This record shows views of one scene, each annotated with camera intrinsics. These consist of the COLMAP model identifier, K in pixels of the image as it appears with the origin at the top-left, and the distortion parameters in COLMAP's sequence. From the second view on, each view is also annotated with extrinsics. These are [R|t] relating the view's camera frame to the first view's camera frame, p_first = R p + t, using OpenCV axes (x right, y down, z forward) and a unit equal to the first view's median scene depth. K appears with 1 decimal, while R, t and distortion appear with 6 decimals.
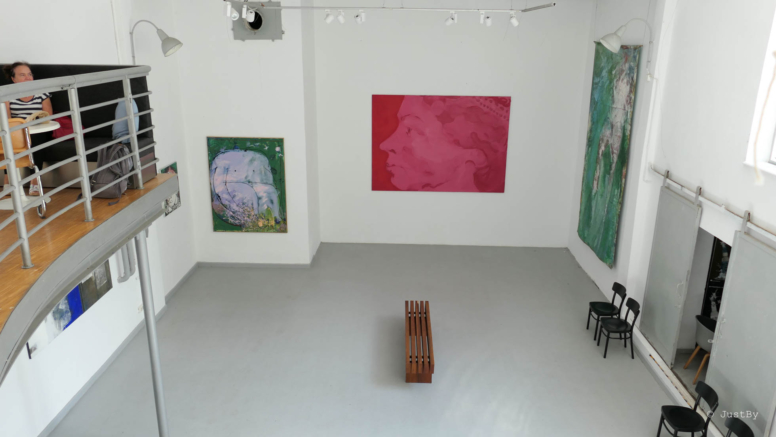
lens RADIAL K [[628.0, 0, 386.7], [0, 628.0, 218.9], [0, 0, 1]] dist [0.004710, 0.004142]
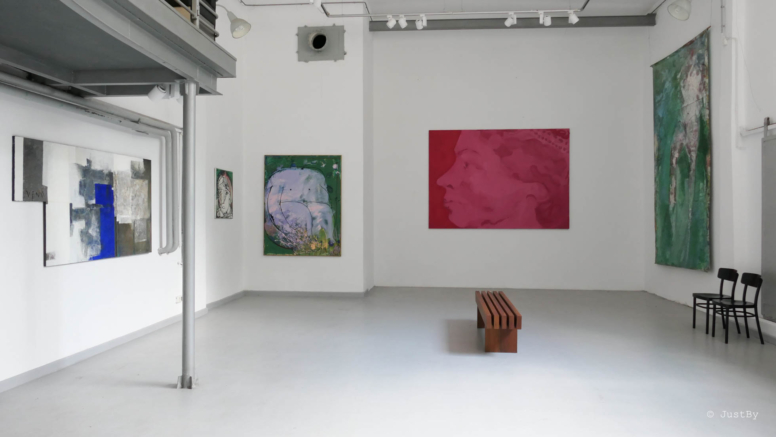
lens RADIAL K [[585.7, 0, 388.1], [0, 585.7, 218.3], [0, 0, 1]] dist [-0.001364, 0.002835]
pose [[0.998187, -0.008673, -0.059567, -0.036214], [-0.010357, 0.950059, -0.311897, 0.246165], [0.059297, 0.311949, 0.948247, 0.160674]]
